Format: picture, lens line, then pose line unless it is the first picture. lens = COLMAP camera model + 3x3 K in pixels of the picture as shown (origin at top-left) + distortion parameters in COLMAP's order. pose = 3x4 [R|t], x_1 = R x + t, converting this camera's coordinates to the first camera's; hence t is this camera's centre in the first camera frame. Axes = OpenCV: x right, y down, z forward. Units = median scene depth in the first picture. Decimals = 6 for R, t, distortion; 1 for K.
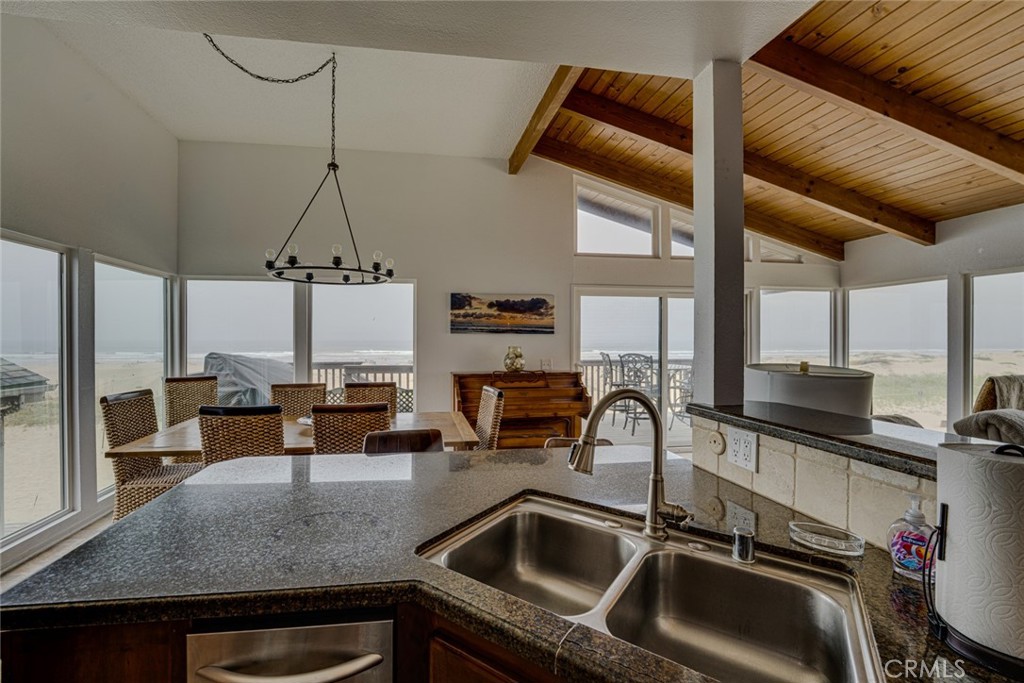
lens RADIAL K [[426.1, 0, 479.6], [0, 426.1, 341.2], [0, 0, 1]] dist [0.000802, -0.005863]
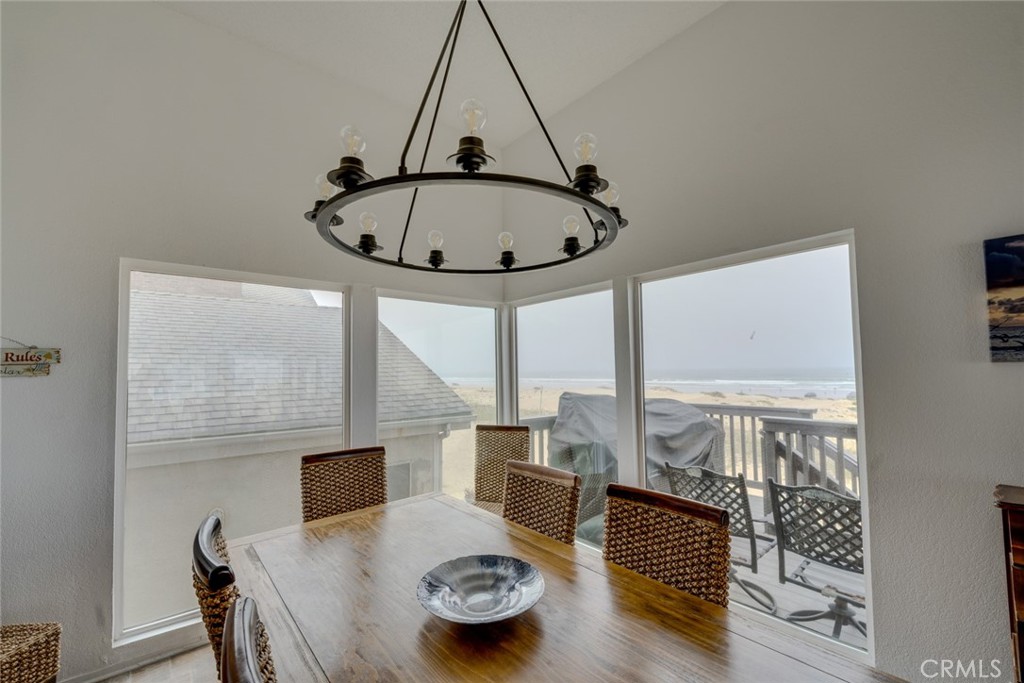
lens RADIAL K [[414.0, 0, 509.6], [0, 414.0, 350.3], [0, 0, 1]] dist [0.001529, -0.007347]
pose [[0.531526, -0.048982, -0.845625, 0.001094], [0.009595, 0.998611, -0.051813, -0.016419], [0.846988, 0.019427, 0.531257, 0.569250]]
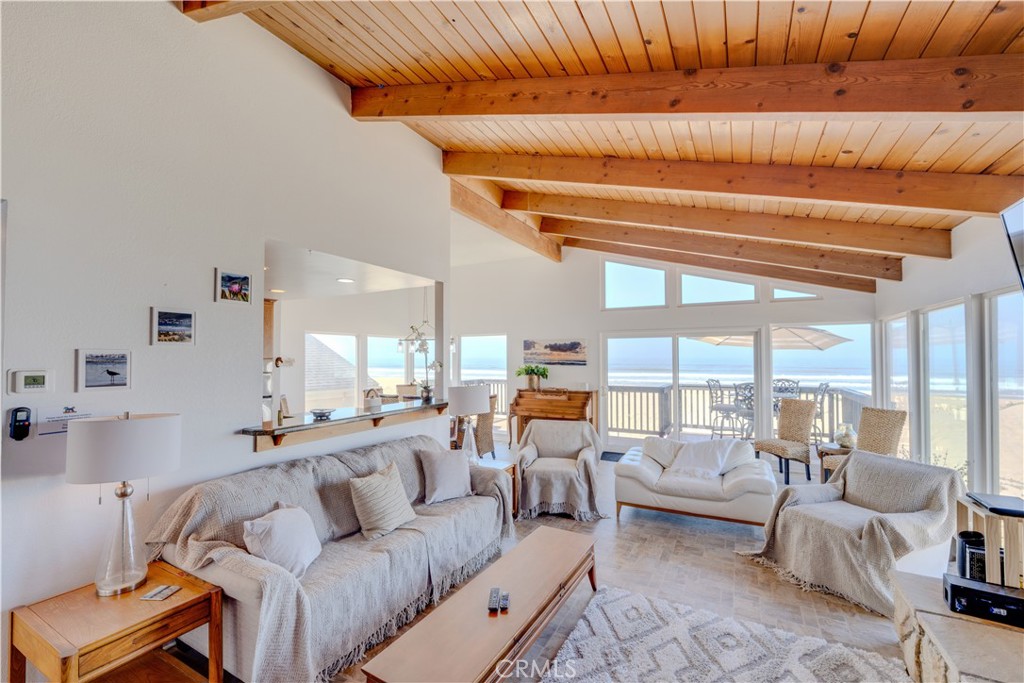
lens RADIAL K [[427.0, 0, 520.4], [0, 427.0, 352.3], [0, 0, 1]] dist [-0.001341, -0.000348]
pose [[0.811180, -0.008355, -0.584737, 0.954467], [-0.000137, 0.999895, -0.014476, -0.046672], [0.584797, 0.011823, 0.811094, -0.360722]]
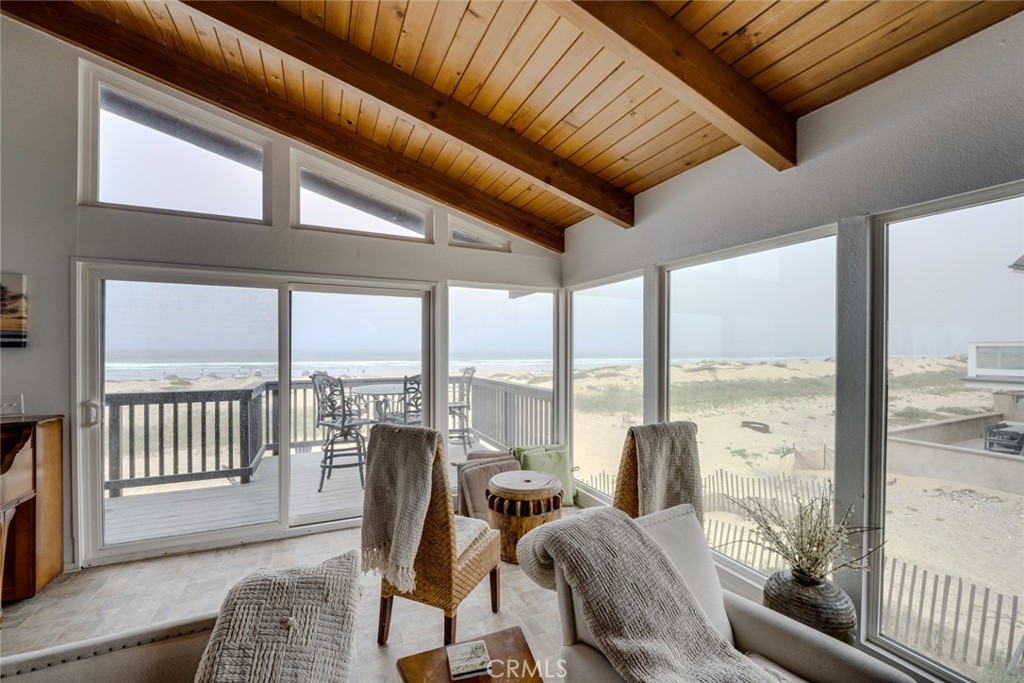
lens RADIAL K [[414.0, 0, 509.6], [0, 414.0, 350.3], [0, 0, 1]] dist [0.001529, -0.007347]
pose [[0.960325, 0.000663, 0.278883, 0.689817], [-0.000184, 0.999998, -0.001744, -0.014969], [-0.278884, 0.001624, 0.960323, 0.385583]]
